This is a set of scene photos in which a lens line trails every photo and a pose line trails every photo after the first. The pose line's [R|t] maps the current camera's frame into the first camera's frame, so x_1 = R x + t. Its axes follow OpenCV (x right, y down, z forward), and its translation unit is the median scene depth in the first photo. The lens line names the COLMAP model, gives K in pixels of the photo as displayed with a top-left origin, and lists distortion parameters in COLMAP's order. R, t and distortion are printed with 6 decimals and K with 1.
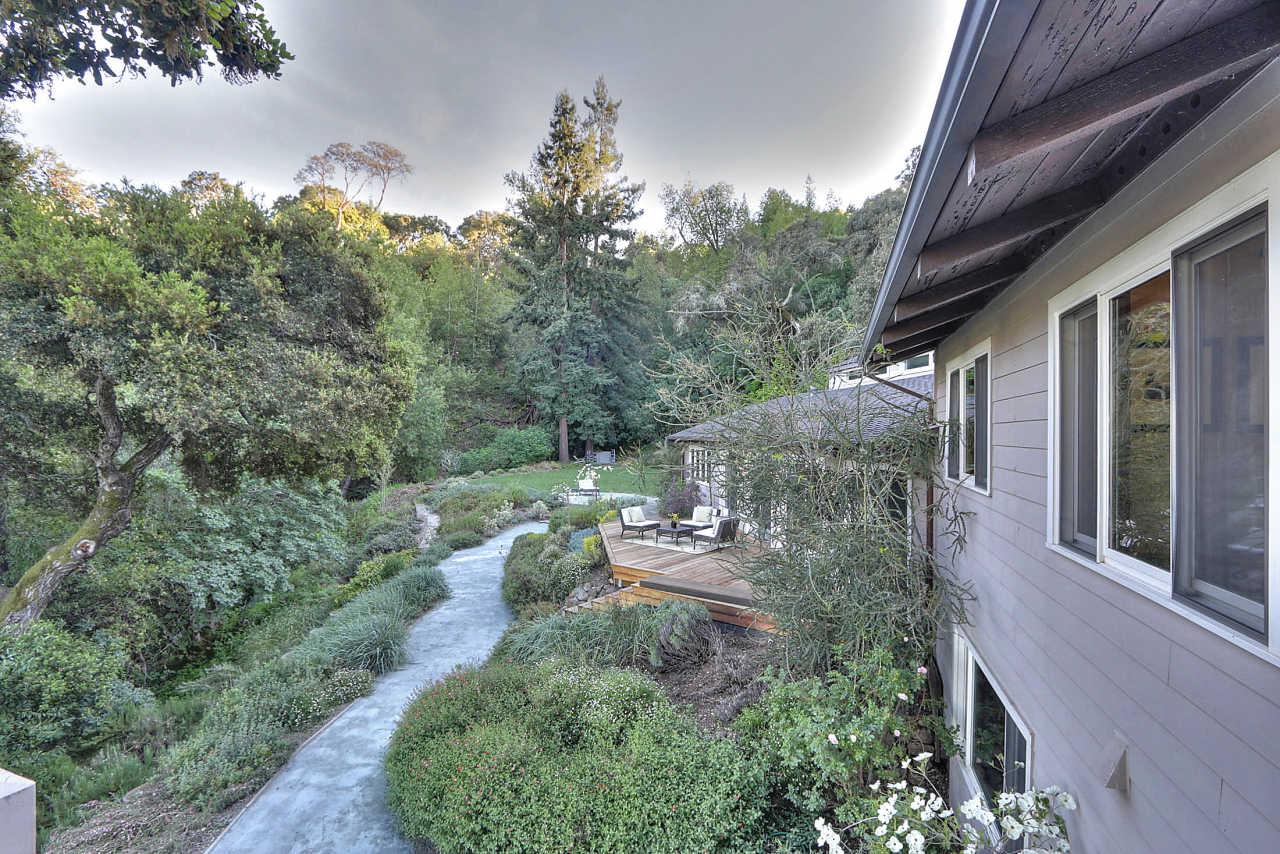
lens RADIAL K [[592.4, 0, 622.1], [0, 592.4, 428.4], [0, 0, 1]] dist [0.001151, 0.000286]
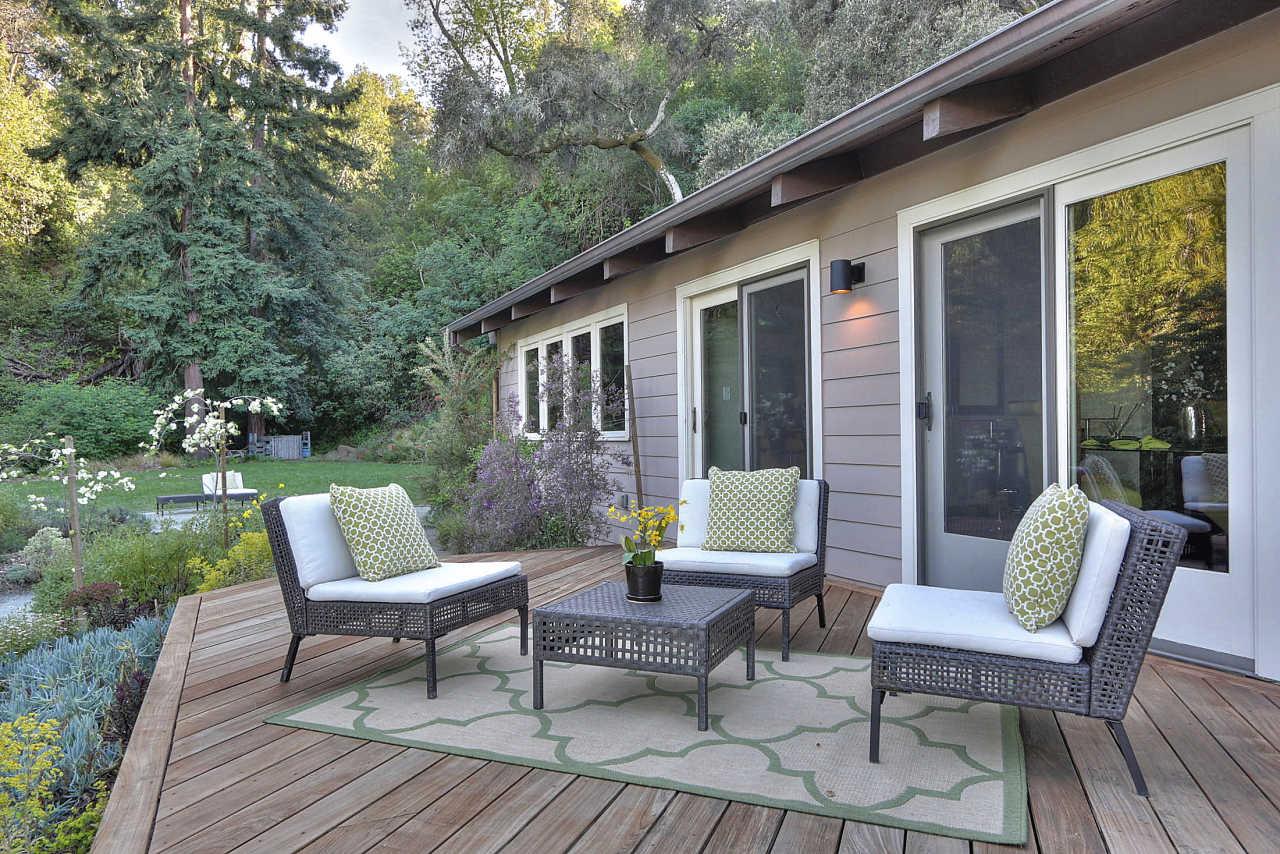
lens RADIAL K [[872.6, 0, 635.3], [0, 872.6, 432.2], [0, 0, 1]] dist [-0.004801, 0.000282]
pose [[0.943029, -0.016253, 0.332314, 0.003005], [0.013603, 0.999854, 0.010302, 0.033505], [-0.332433, -0.005194, 0.943112, 0.215623]]
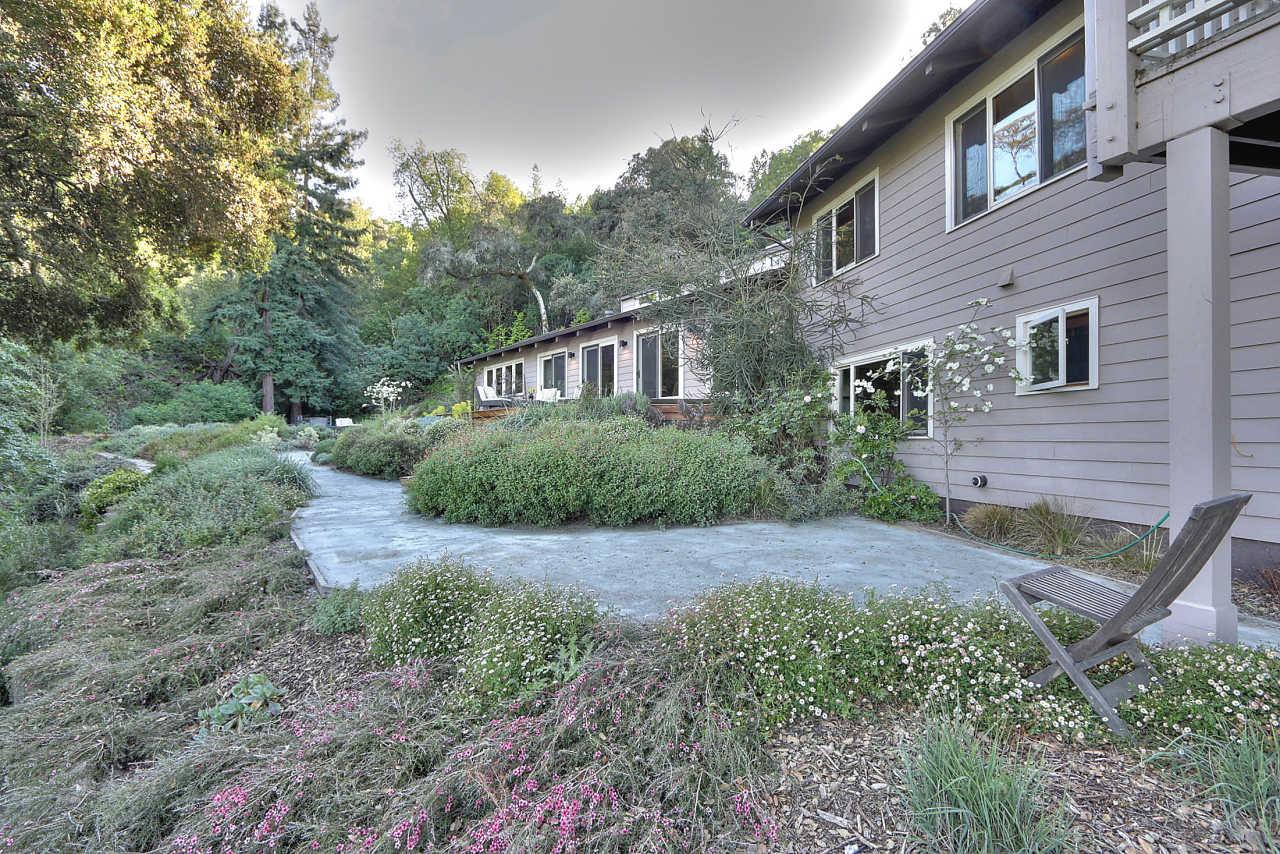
lens RADIAL K [[594.7, 0, 634.2], [0, 594.7, 436.5], [0, 0, 1]] dist [-0.017090, 0.000340]
pose [[0.855846, 0.002370, 0.517226, -0.087623], [-0.005781, 0.999971, 0.004984, 0.062086], [-0.517199, -0.007256, 0.855834, -0.013289]]
